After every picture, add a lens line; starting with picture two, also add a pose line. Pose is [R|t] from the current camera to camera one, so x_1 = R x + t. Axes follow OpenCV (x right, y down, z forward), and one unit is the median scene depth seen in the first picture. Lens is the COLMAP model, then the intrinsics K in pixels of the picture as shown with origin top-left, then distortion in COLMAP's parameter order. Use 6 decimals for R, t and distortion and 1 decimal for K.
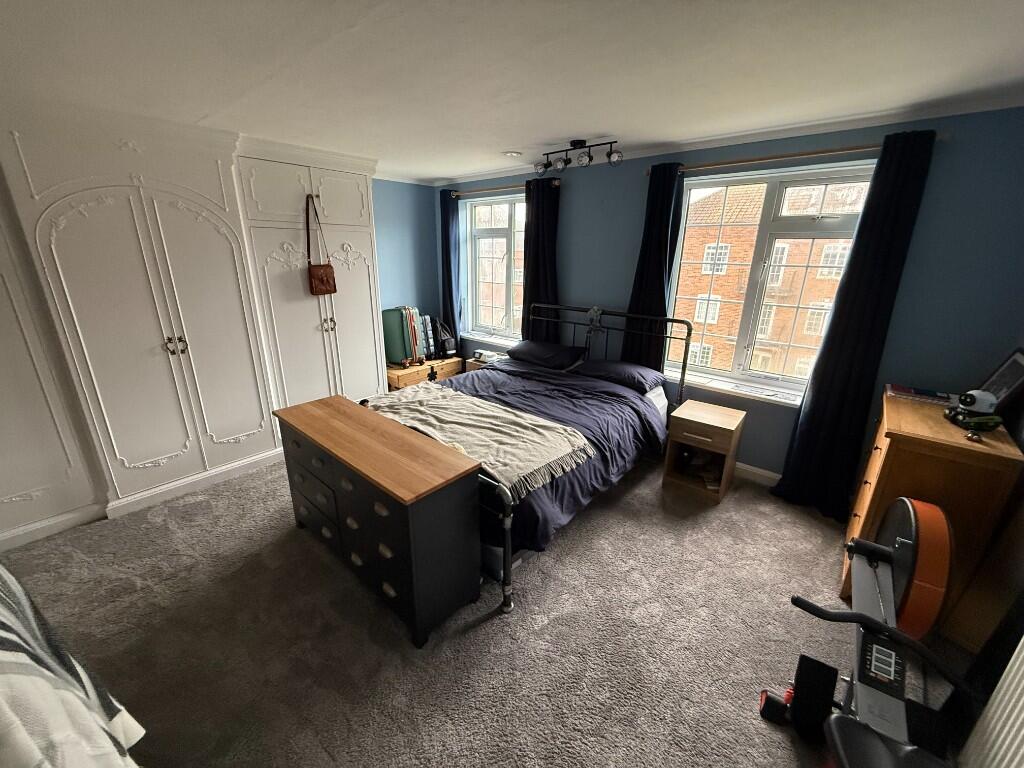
lens RADIAL K [[408.7, 0, 518.5], [0, 408.7, 382.7], [0, 0, 1]] dist [-0.017530, -0.000846]
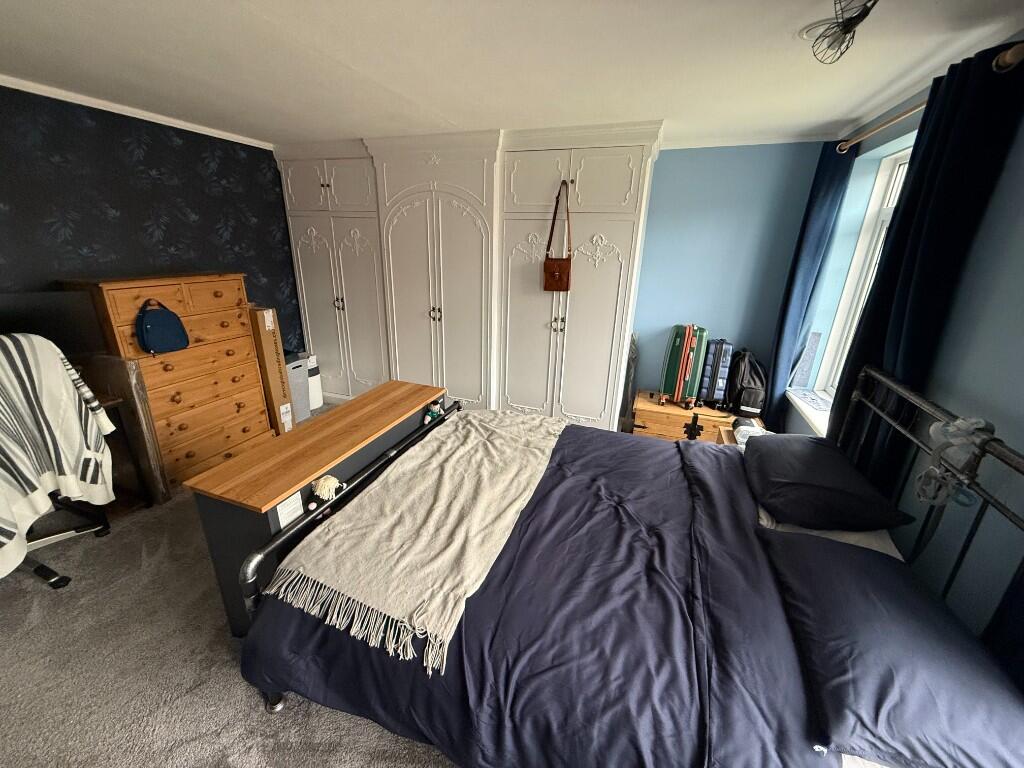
lens RADIAL K [[408.7, 0, 509.9], [0, 408.7, 384.2], [0, 0, 1]] dist [-0.017530, -0.000846]
pose [[0.333431, 0.304309, -0.892312, 0.388392], [-0.308513, 0.929582, 0.201737, -0.183949], [0.890867, 0.208024, 0.403834, 0.608741]]
